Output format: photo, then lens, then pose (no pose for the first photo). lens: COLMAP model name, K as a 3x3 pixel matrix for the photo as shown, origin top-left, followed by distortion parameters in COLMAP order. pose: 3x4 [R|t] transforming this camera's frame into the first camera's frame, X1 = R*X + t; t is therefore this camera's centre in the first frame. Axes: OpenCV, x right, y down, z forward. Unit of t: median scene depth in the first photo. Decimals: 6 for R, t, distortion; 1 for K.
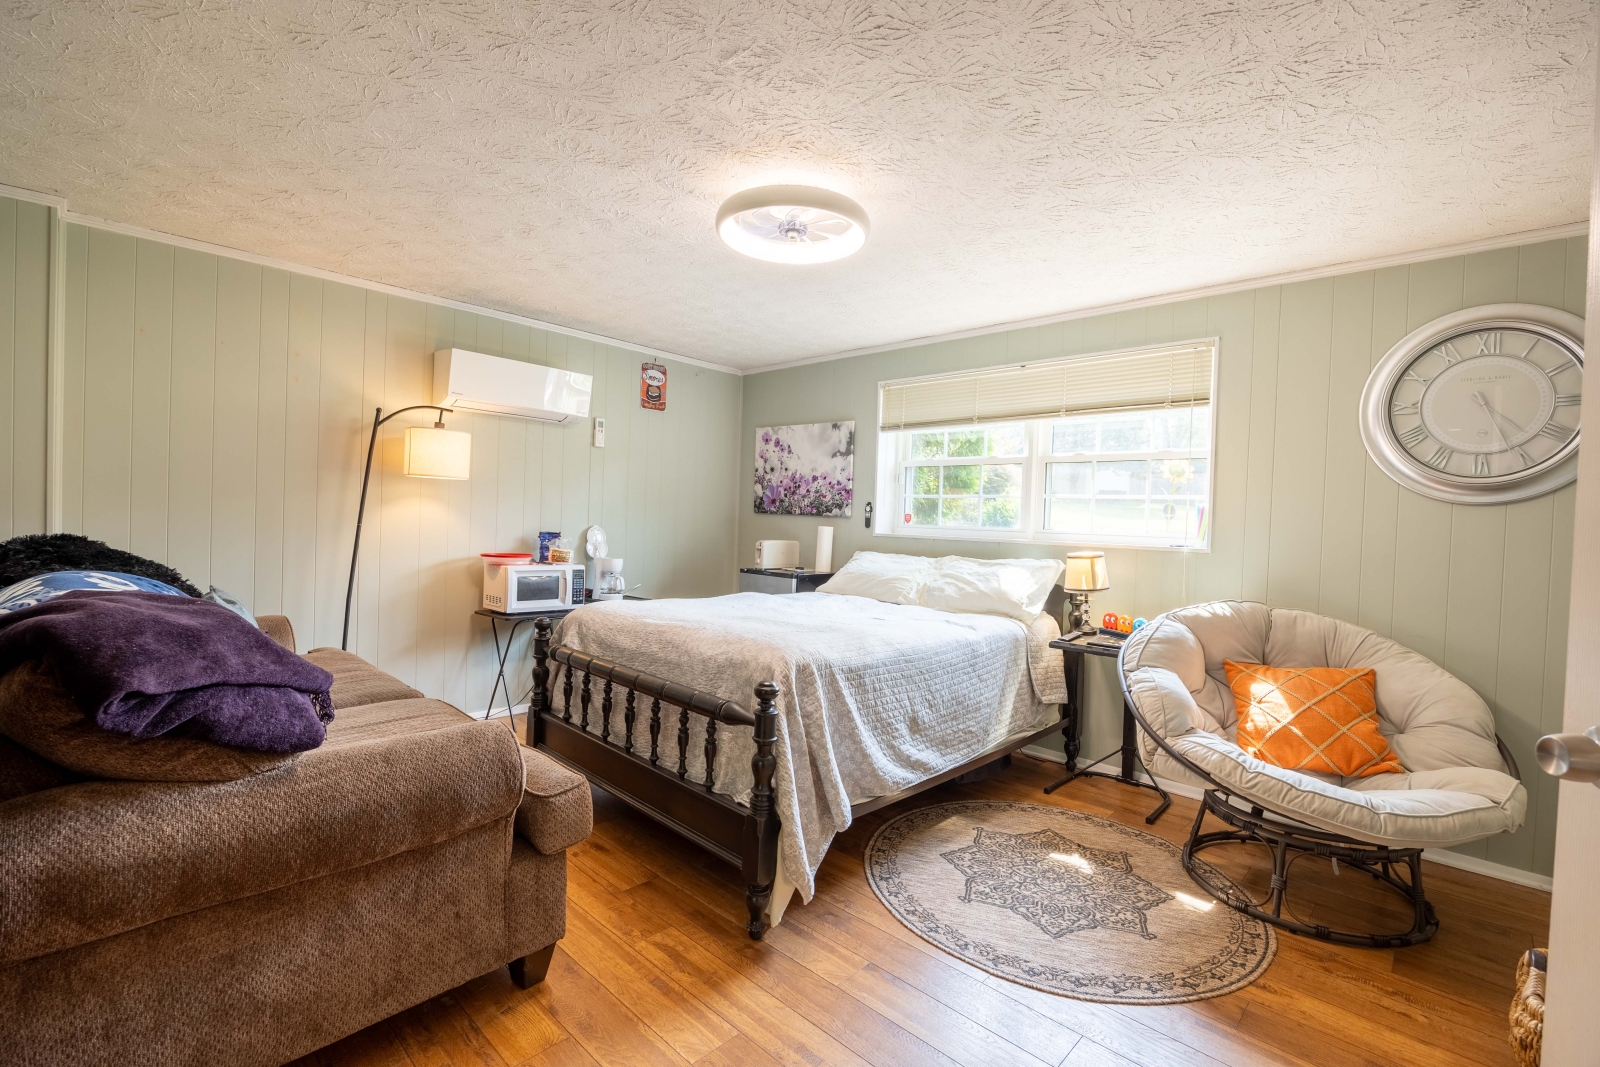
lens RADIAL K [[707.9, 0, 801.1], [0, 707.9, 538.3], [0, 0, 1]] dist [-0.012851, -0.000037]
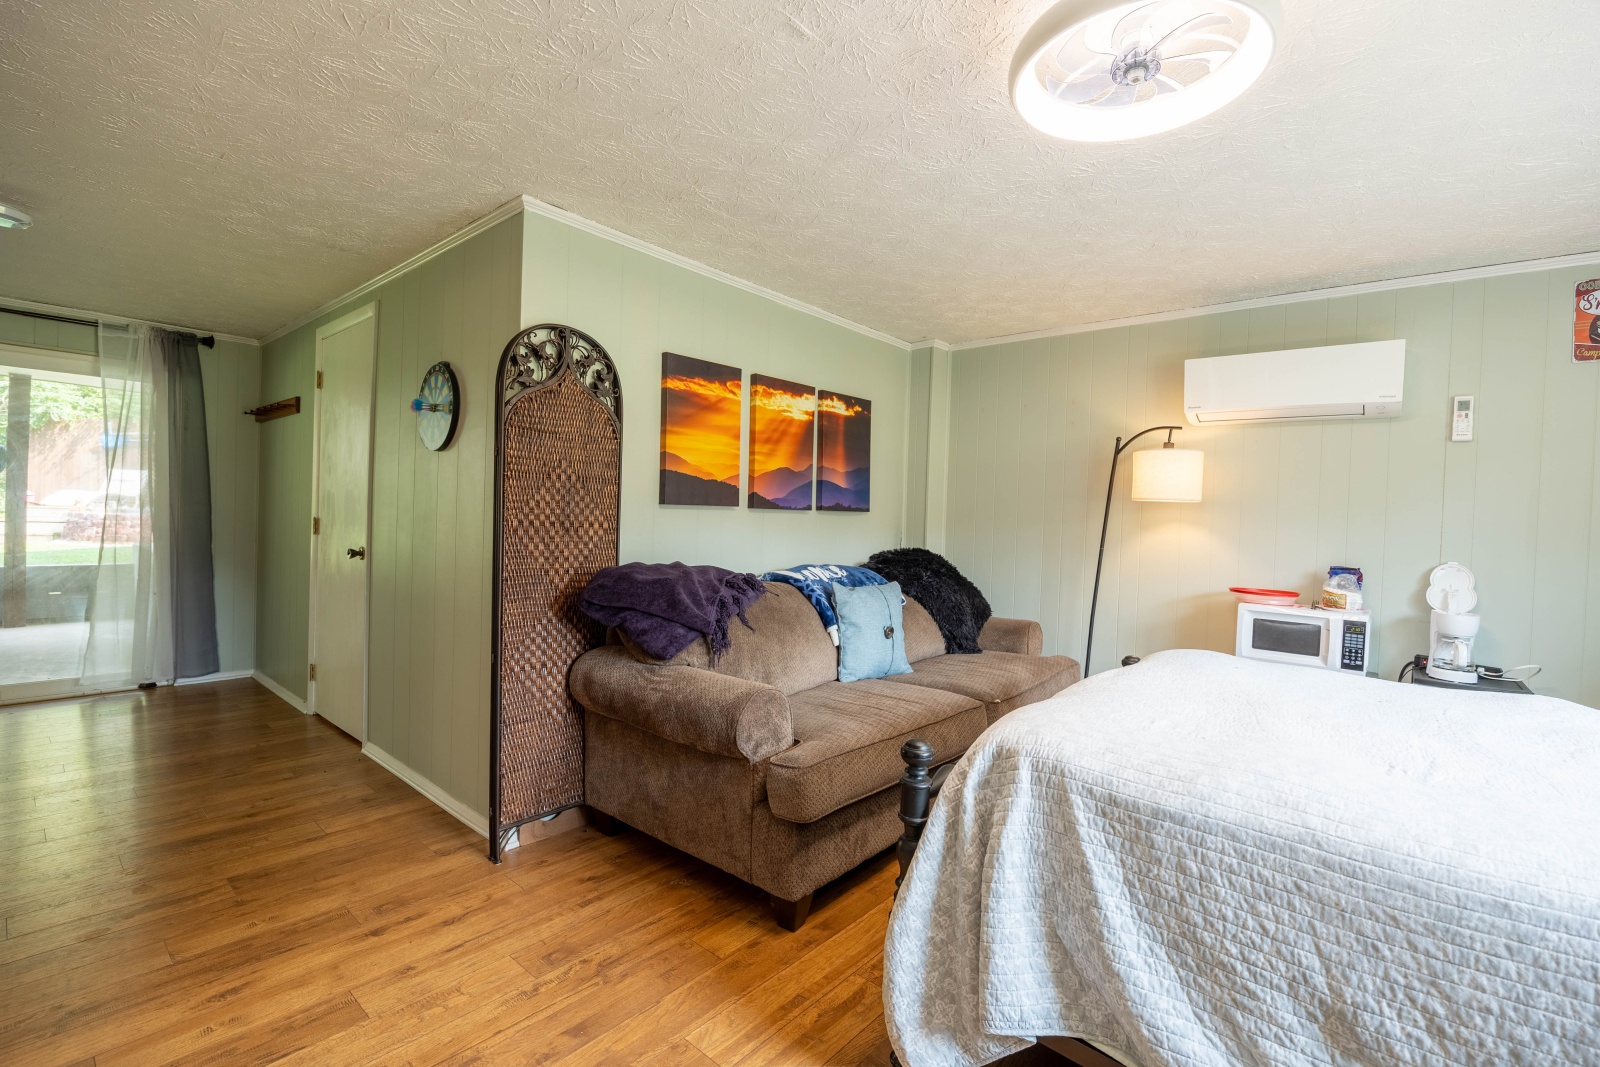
lens RADIAL K [[707.9, 0, 801.9], [0, 707.9, 529.3], [0, 0, 1]] dist [-0.012851, -0.000037]
pose [[0.052652, -0.016609, -0.998475, 0.415944], [-0.058662, 0.998084, -0.019696, -0.000612], [0.996888, 0.059610, 0.051577, 0.487087]]
